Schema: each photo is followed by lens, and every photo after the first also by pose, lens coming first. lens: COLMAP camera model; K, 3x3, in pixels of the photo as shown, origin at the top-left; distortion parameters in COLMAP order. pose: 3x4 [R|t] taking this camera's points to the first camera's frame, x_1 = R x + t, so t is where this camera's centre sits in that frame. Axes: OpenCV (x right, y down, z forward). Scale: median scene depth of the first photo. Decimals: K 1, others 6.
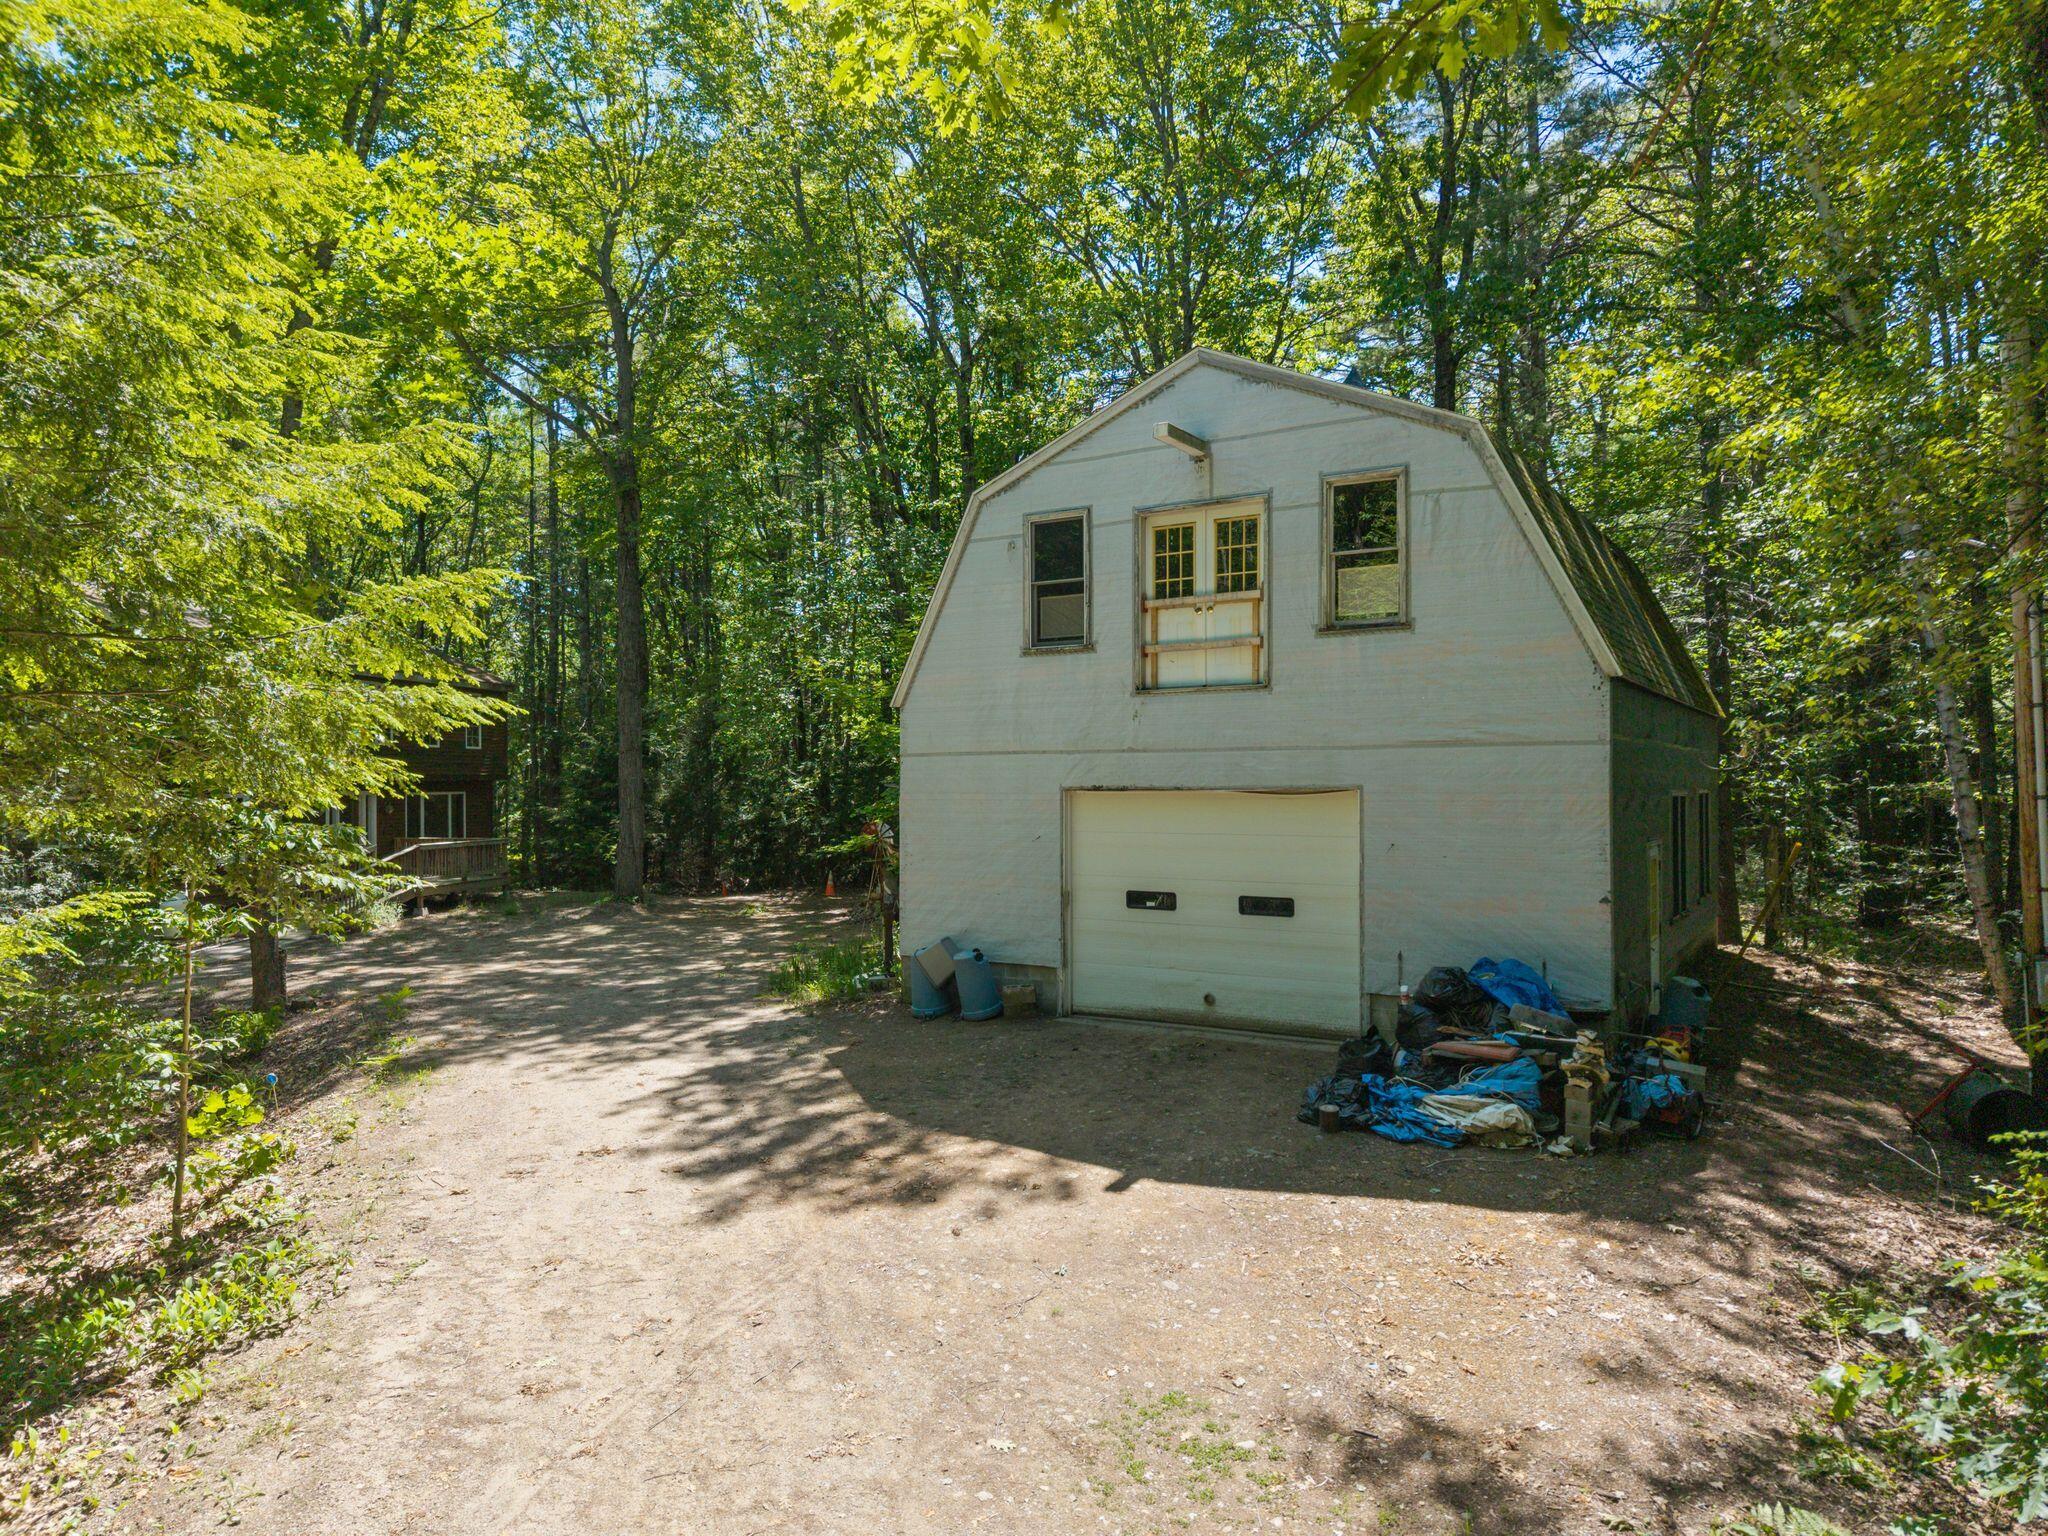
lens RADIAL K [[1417.1, 0, 1023.9], [0, 1417.1, 774.1], [0, 0, 1]] dist [0.049681, -0.001369]
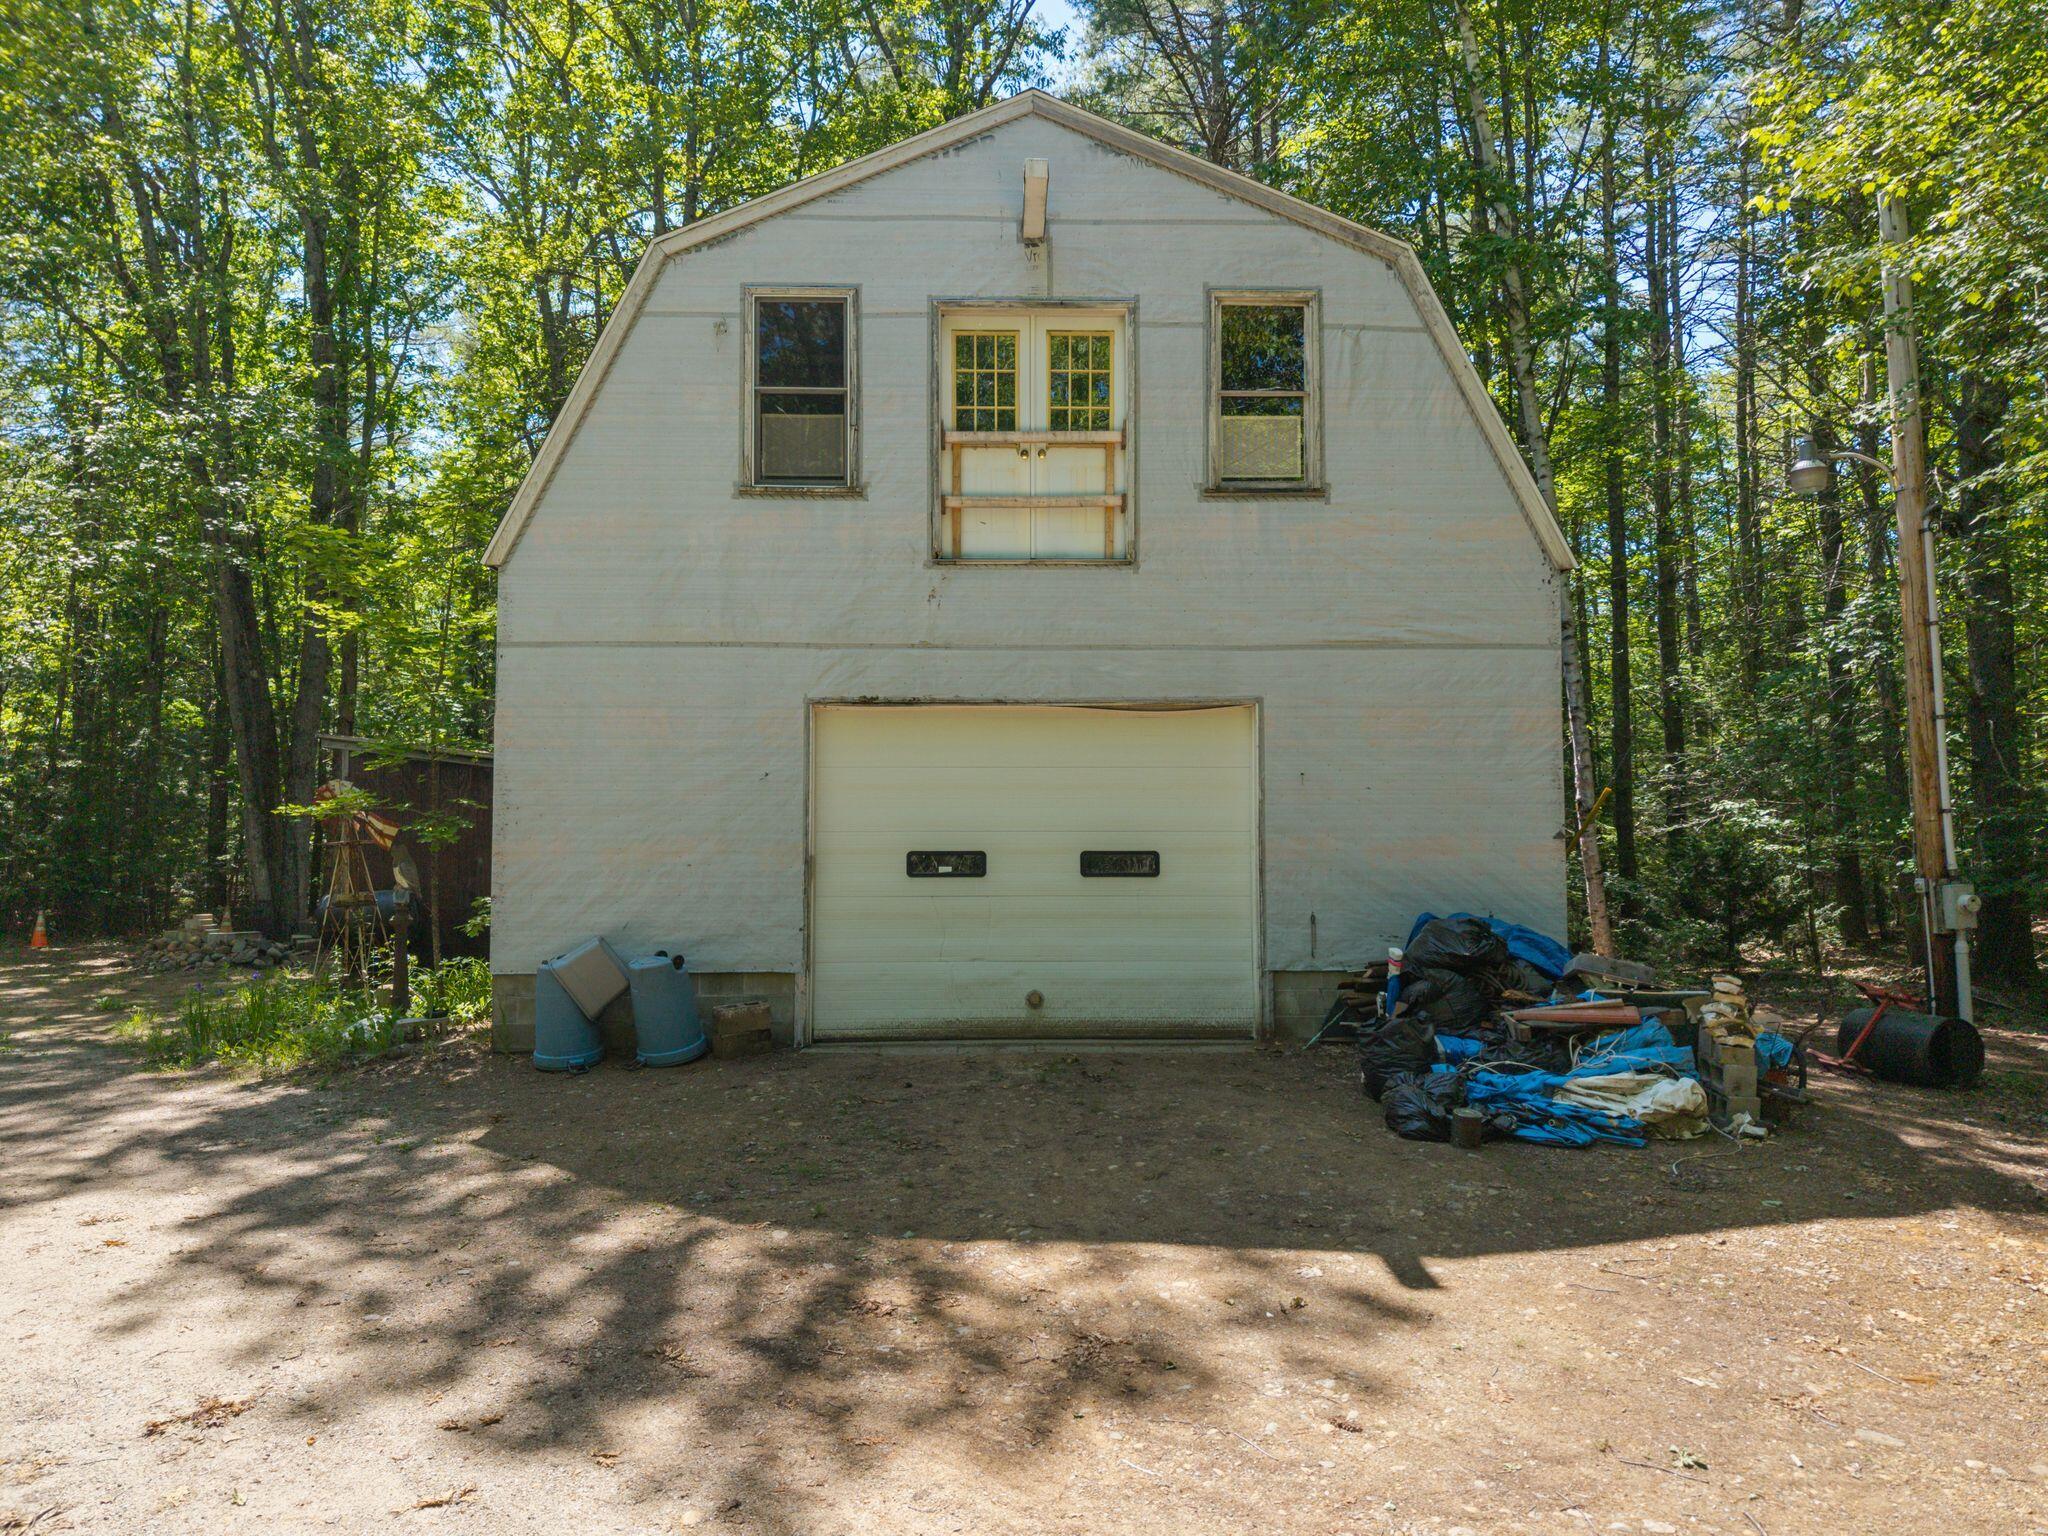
lens RADIAL K [[1417.1, 0, 1023.9], [0, 1417.1, 774.1], [0, 0, 1]] dist [0.049681, -0.001369]
pose [[0.822010, 0.023705, 0.568980, -0.283510], [-0.001422, 0.999216, -0.039574, 0.075069], [-0.569472, 0.031721, 0.821399, 0.423324]]
